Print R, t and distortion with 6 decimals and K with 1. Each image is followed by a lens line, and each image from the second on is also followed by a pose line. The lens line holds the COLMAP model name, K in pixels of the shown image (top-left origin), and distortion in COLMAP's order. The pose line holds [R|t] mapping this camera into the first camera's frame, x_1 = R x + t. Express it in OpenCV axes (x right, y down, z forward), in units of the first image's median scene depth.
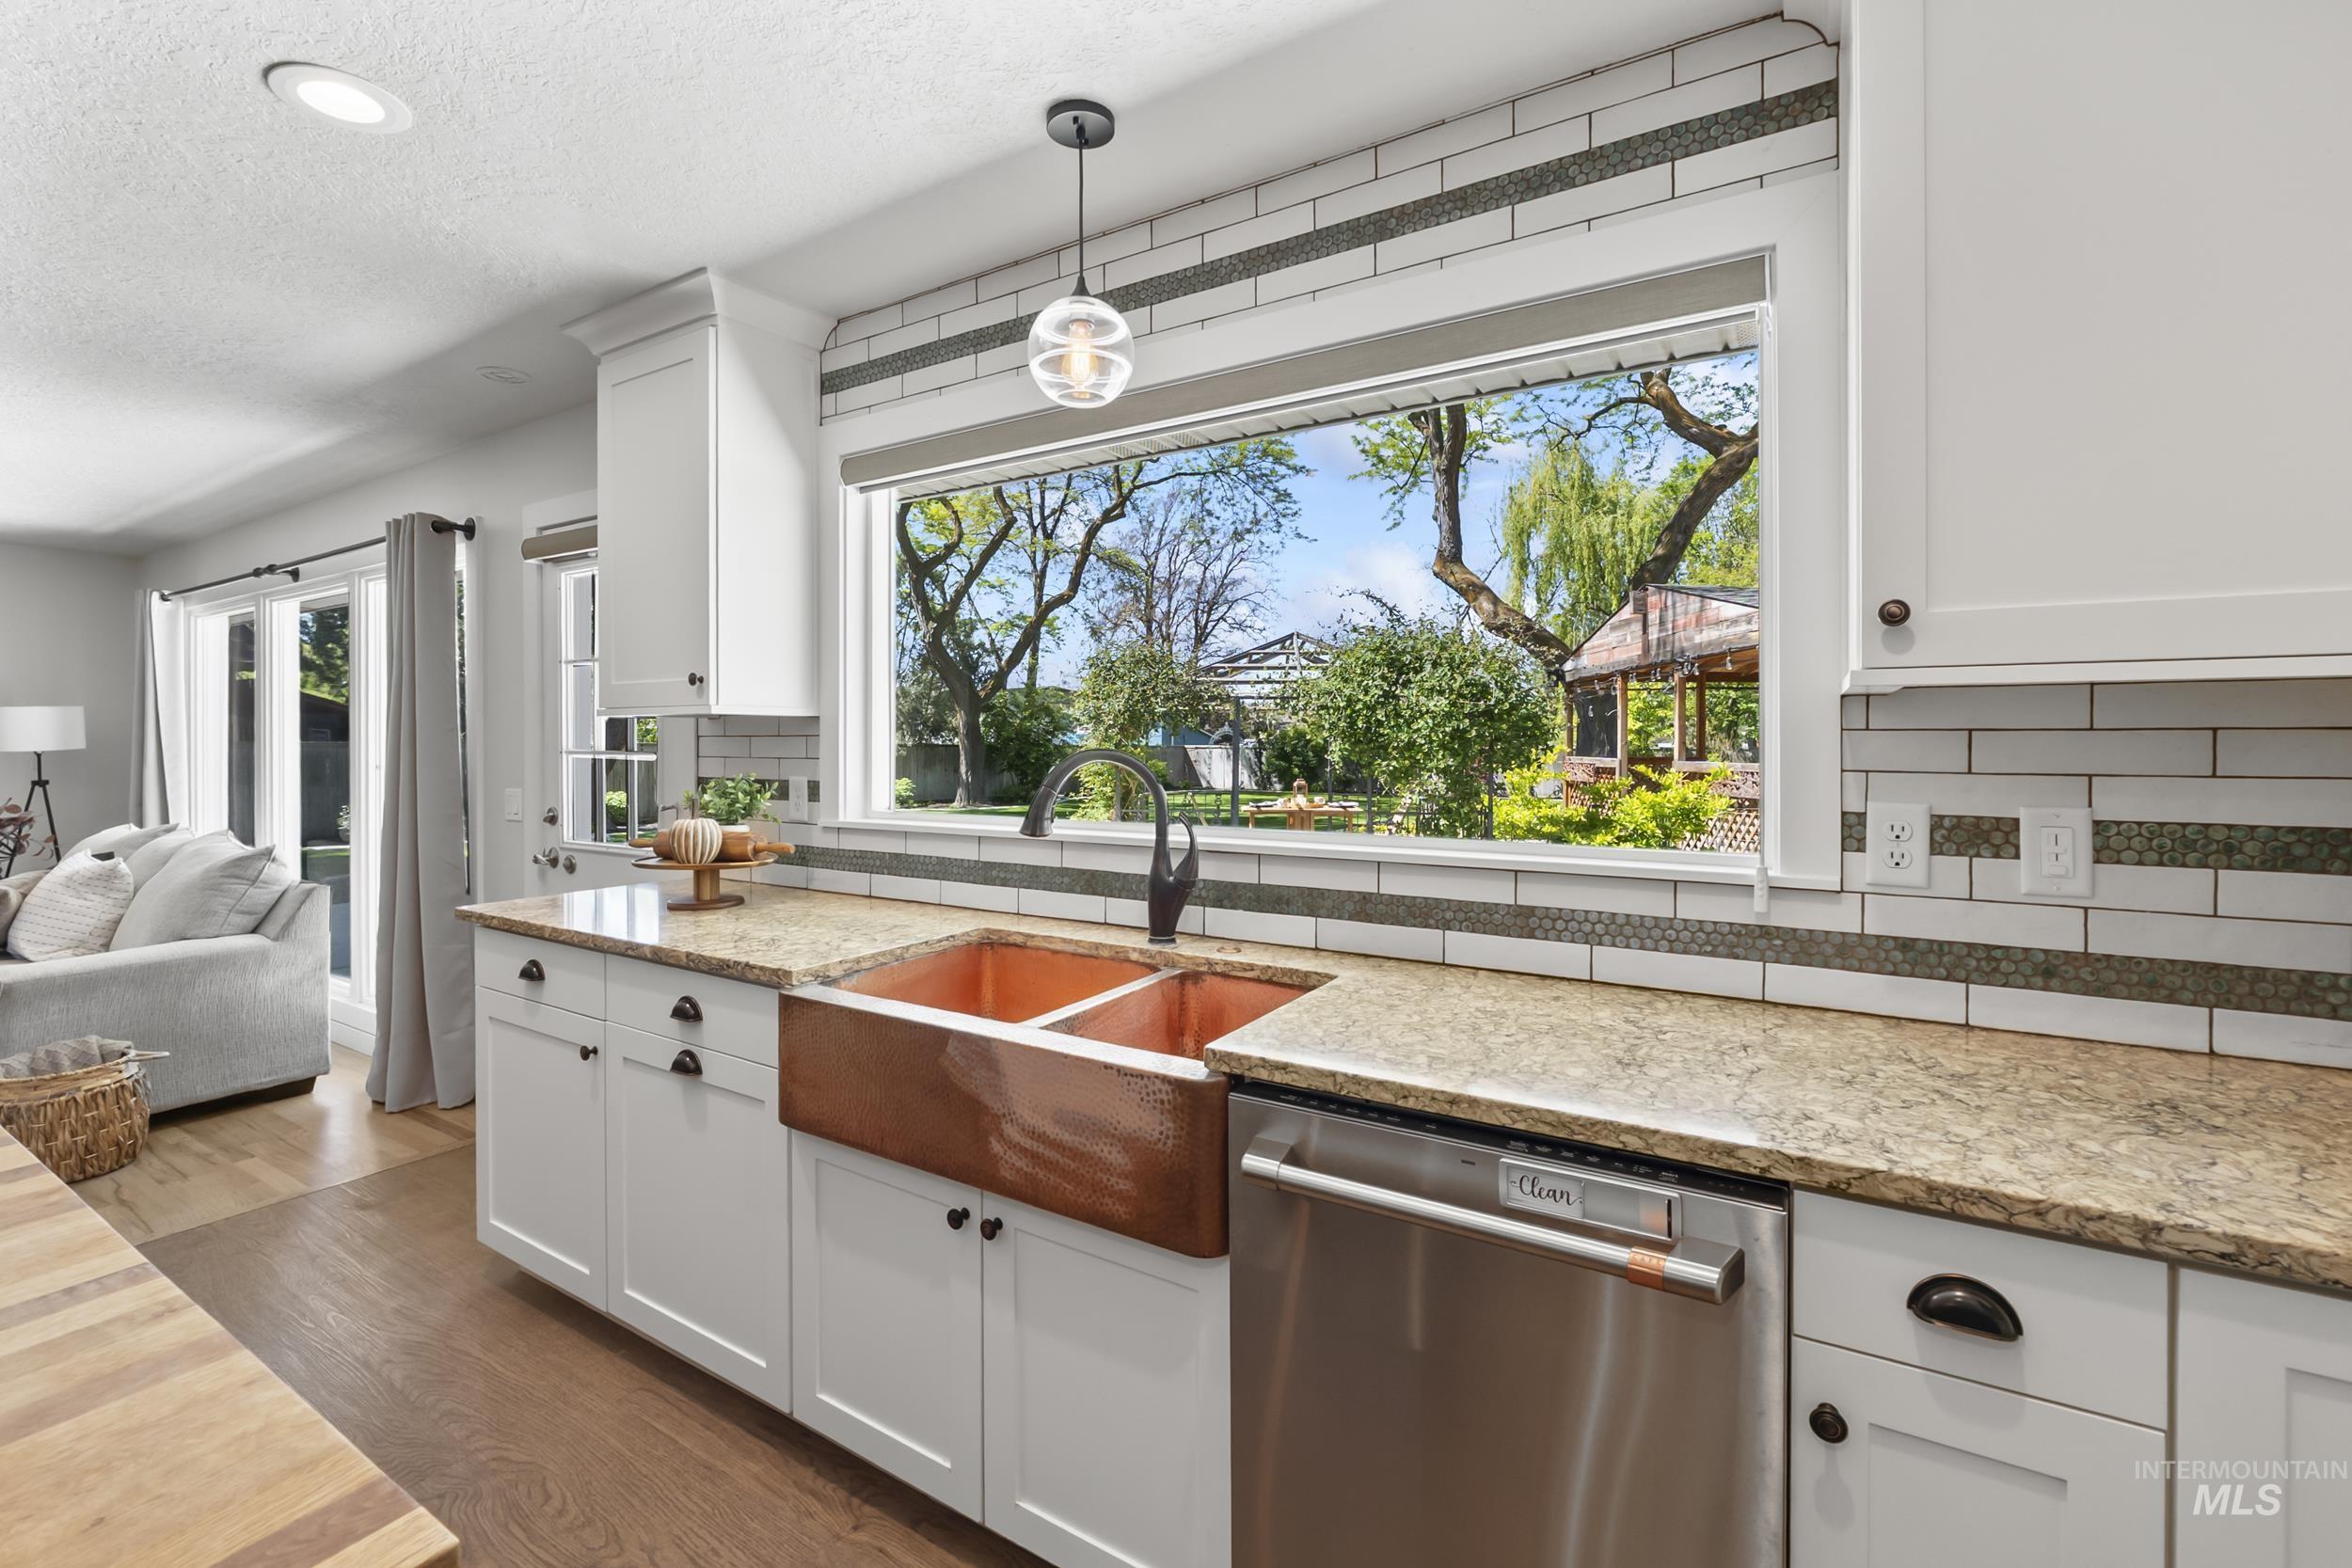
lens RADIAL K [[1007.0, 0, 1166.5], [0, 1007.0, 750.6], [0, 0, 1]] dist [-0.006283, -0.000303]
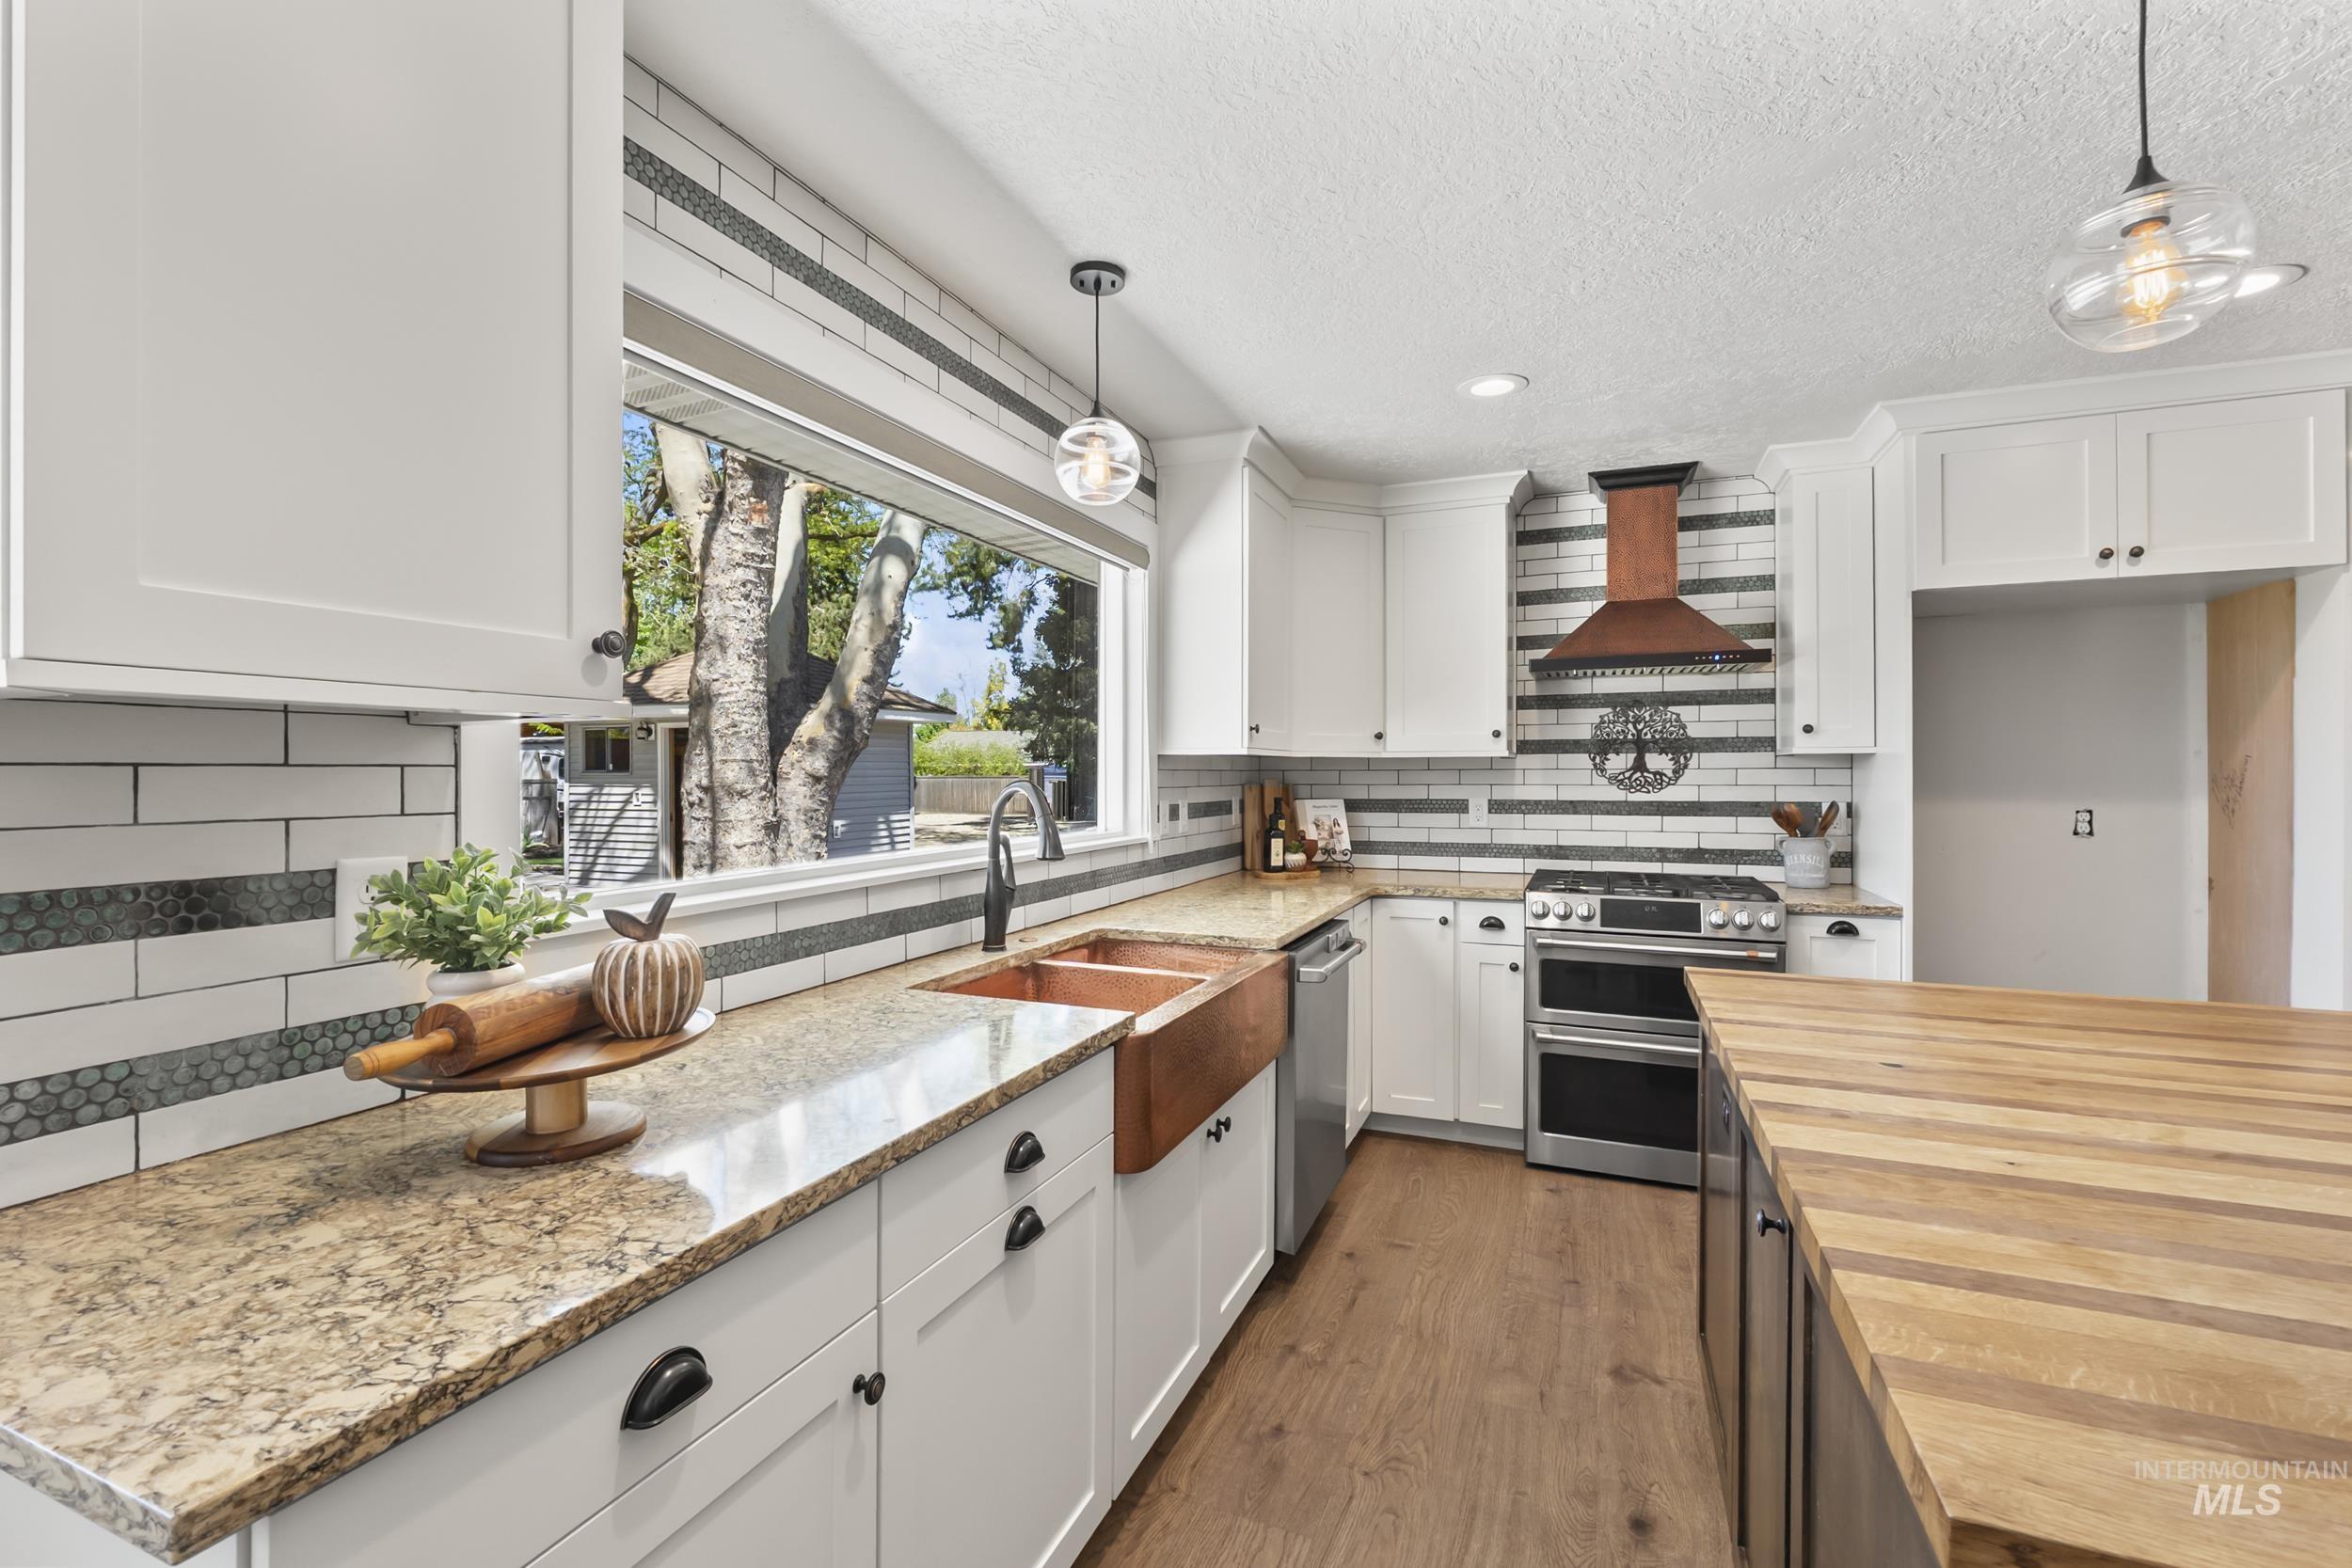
lens RADIAL K [[1007.0, 0, 1165.5], [0, 1007.0, 772.9], [0, 0, 1]] dist [-0.006283, -0.000303]
pose [[-0.158857, 0.001999, 0.987300, -0.737560], [0.011268, 0.999936, -0.000212, -0.005514], [-0.987237, 0.011091, -0.158869, 0.623545]]
